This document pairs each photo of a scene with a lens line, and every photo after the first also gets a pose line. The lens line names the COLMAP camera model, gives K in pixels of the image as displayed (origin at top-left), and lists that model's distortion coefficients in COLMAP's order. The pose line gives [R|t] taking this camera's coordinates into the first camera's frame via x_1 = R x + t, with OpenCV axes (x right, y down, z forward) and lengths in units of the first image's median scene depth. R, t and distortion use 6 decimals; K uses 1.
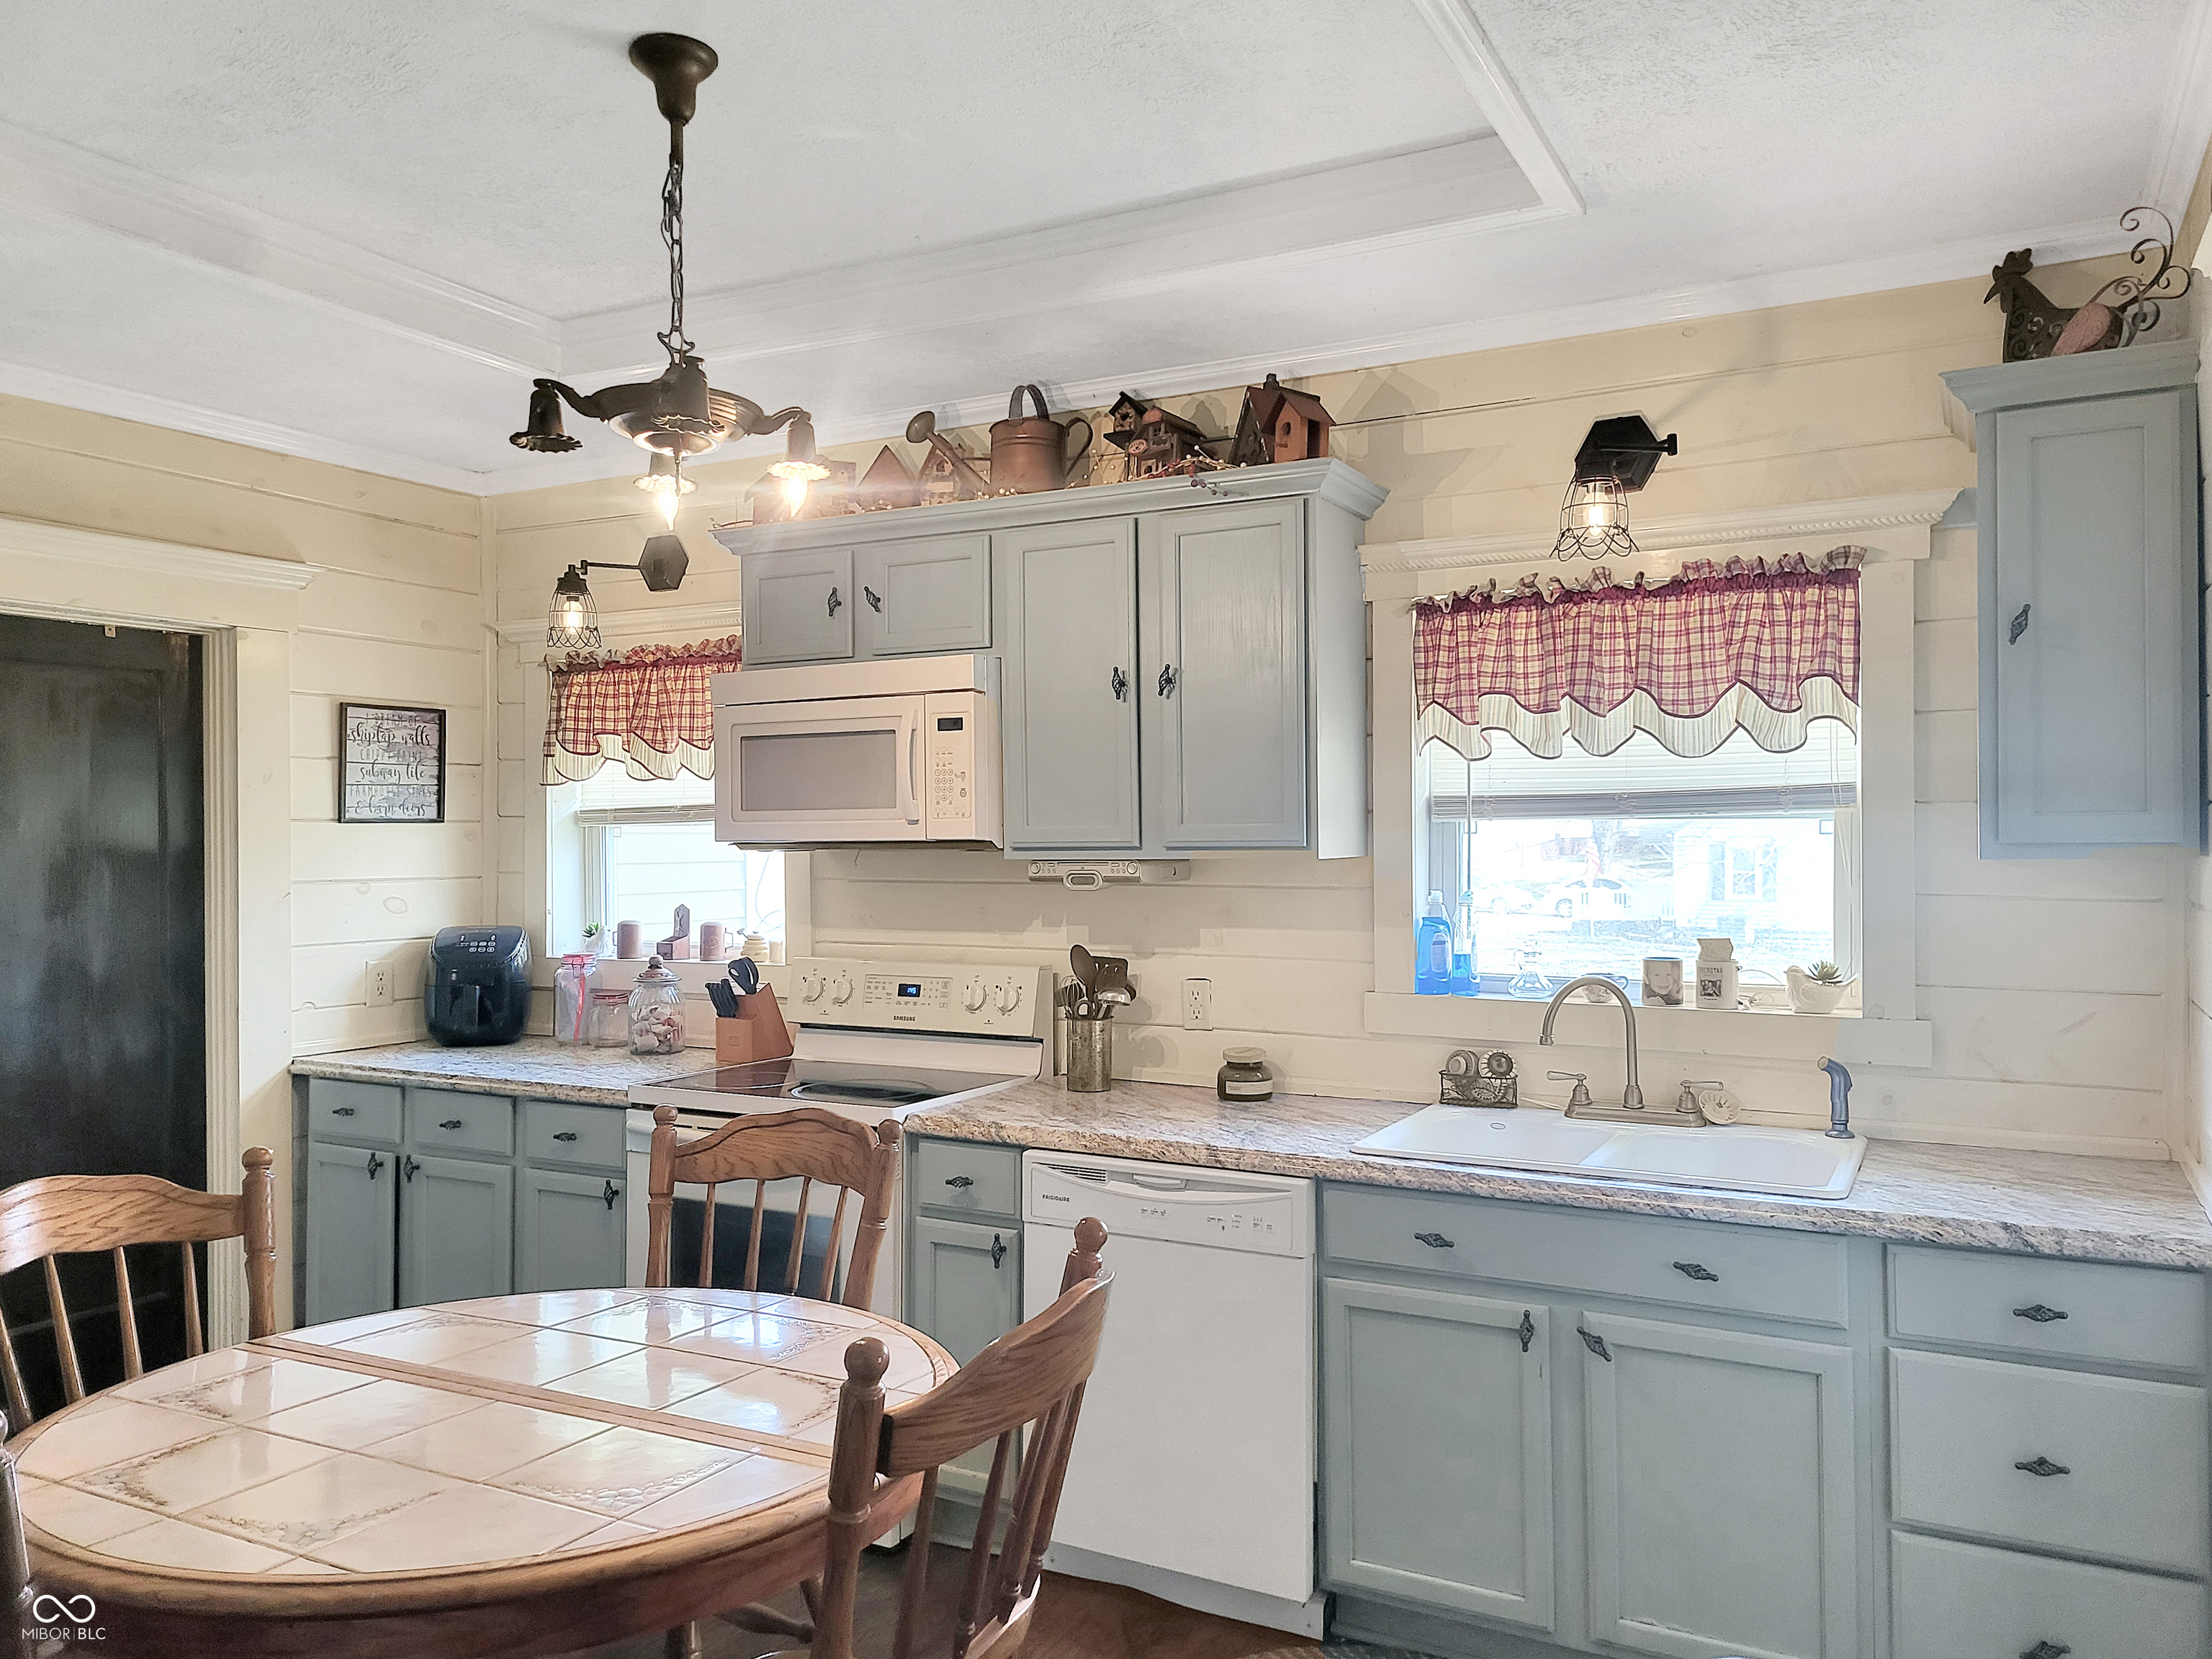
lens RADIAL K [[1644.9, 0, 1106.0], [0, 1644.9, 829.5], [0, 0, 1]] dist [0.054631, -0.001412]
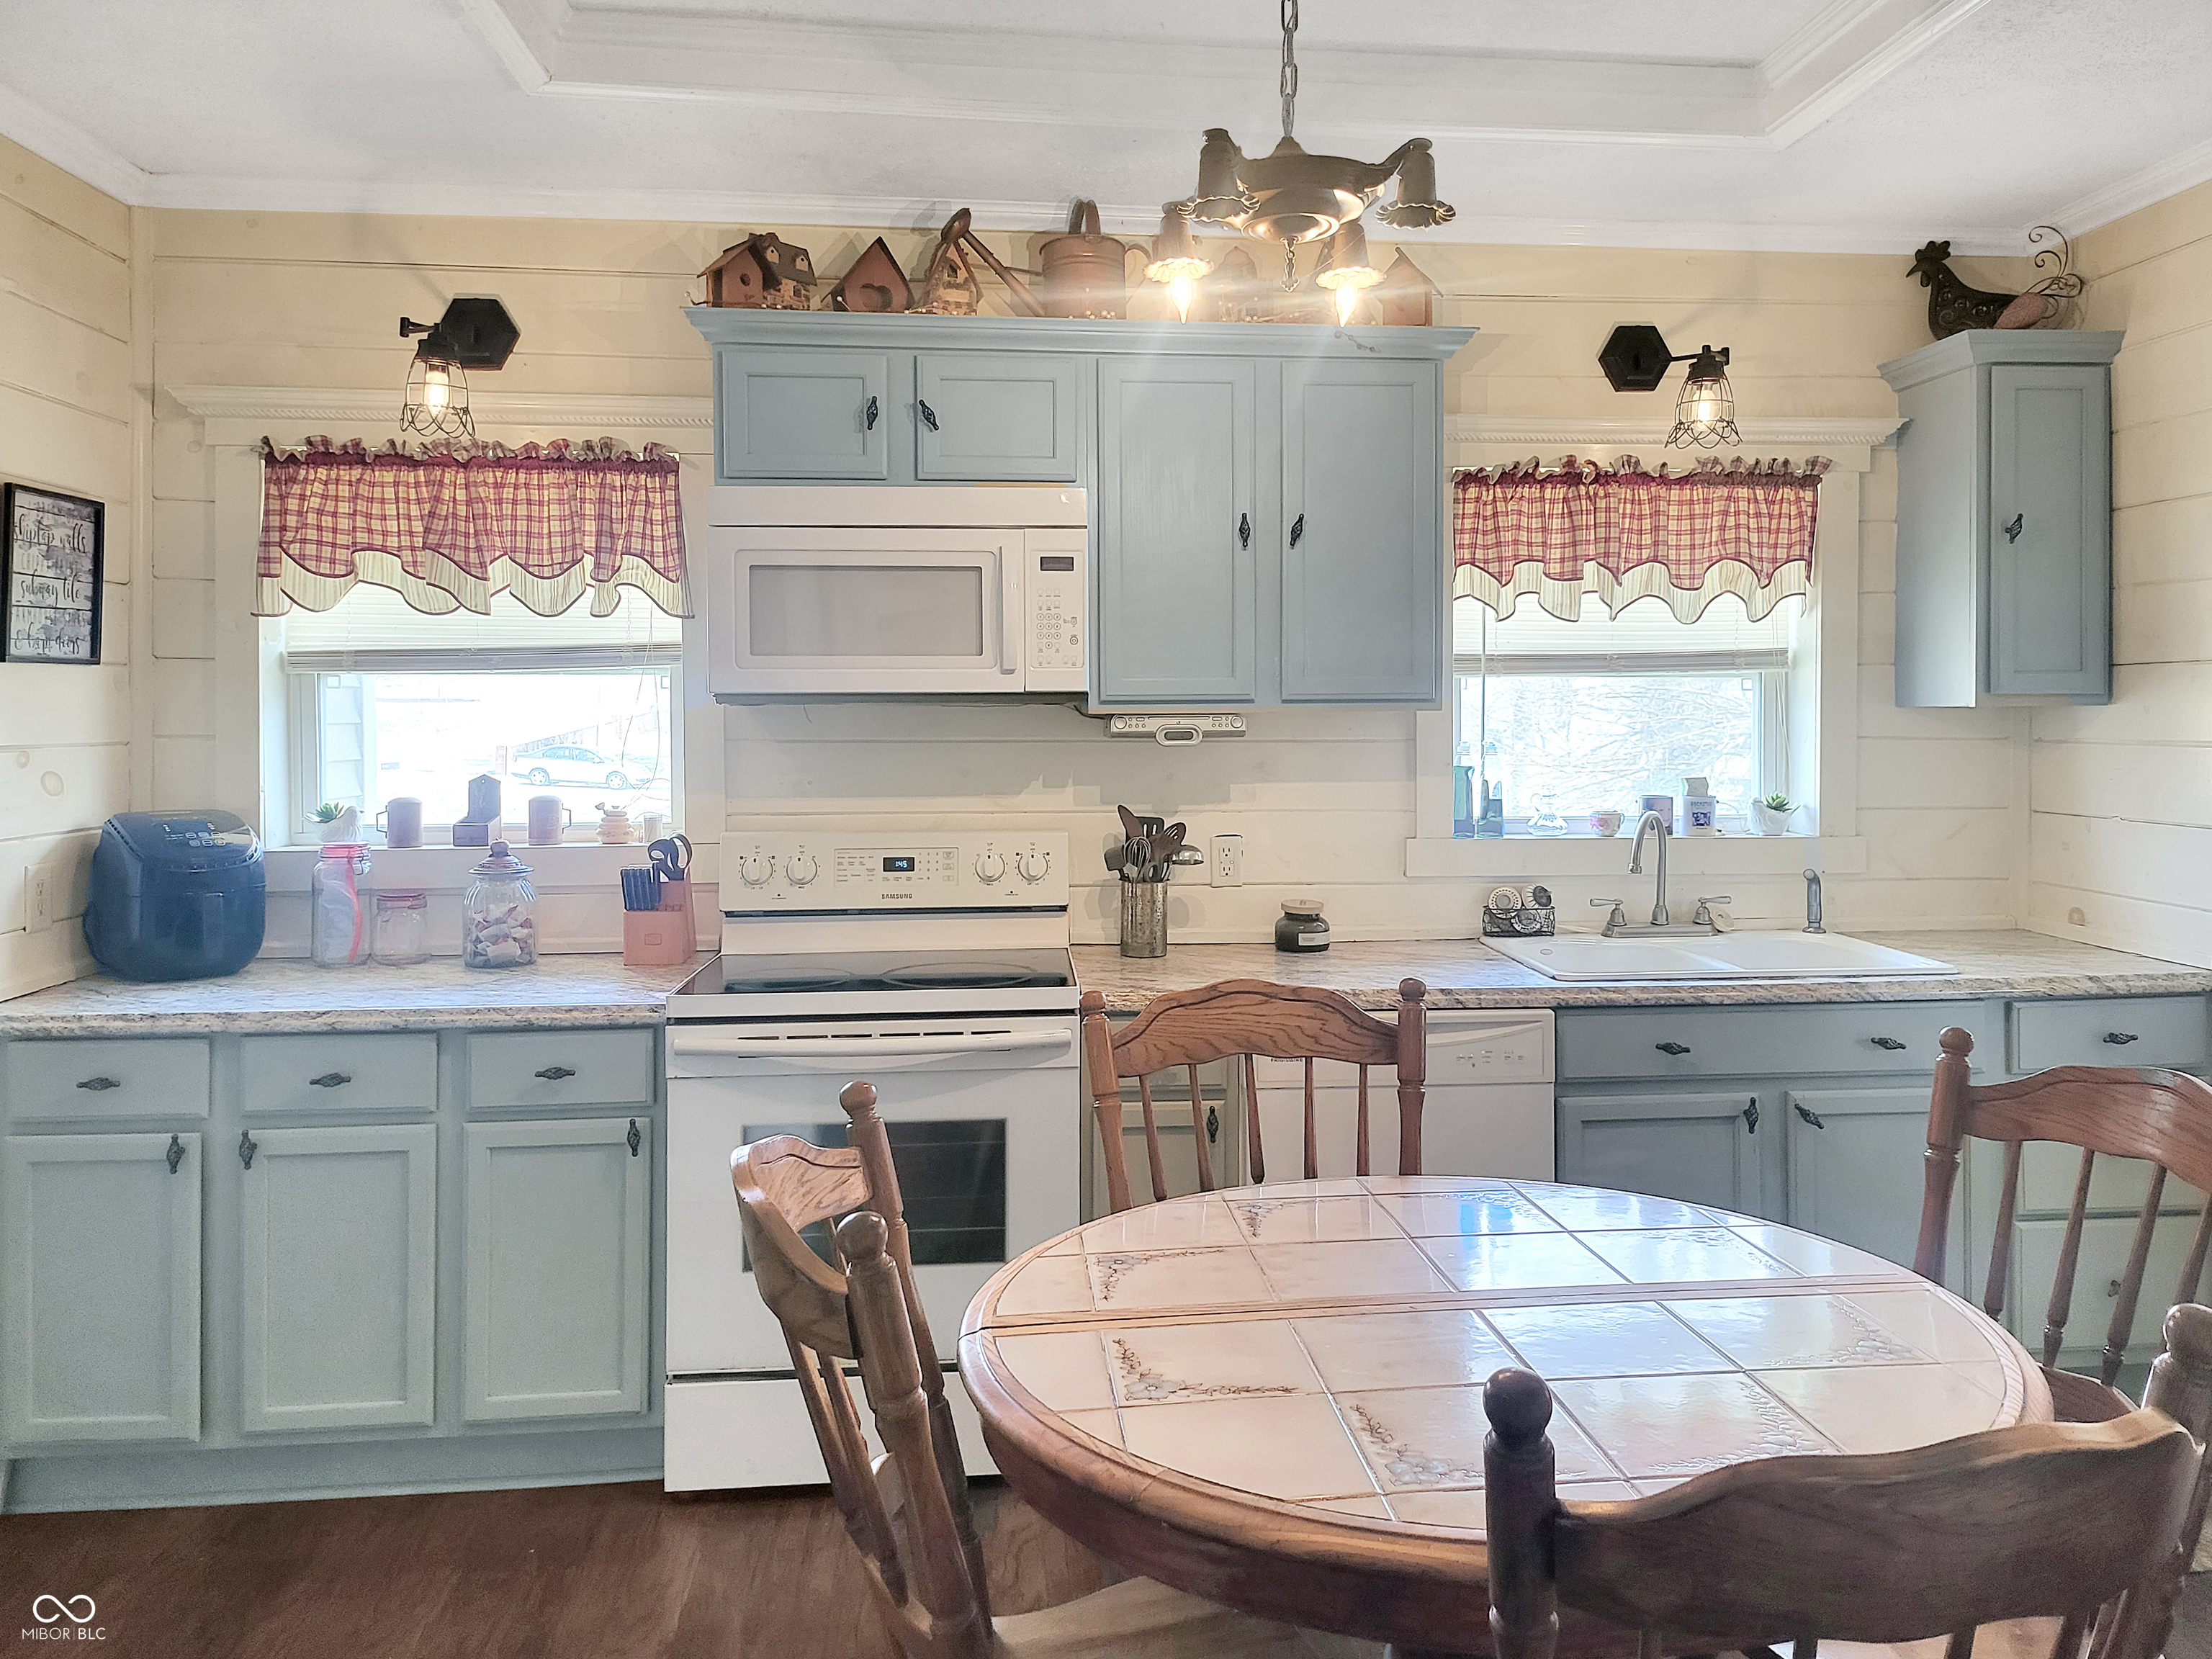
lens RADIAL K [[1698.9, 0, 1111.3], [0, 1698.9, 747.8], [0, 0, 1]] dist [0.047090, -0.003575]
pose [[0.819184, -0.011267, 0.573420, -0.614164], [-0.004367, 0.999656, 0.025880, 0.013020], [-0.573514, -0.023705, 0.818853, 0.217377]]
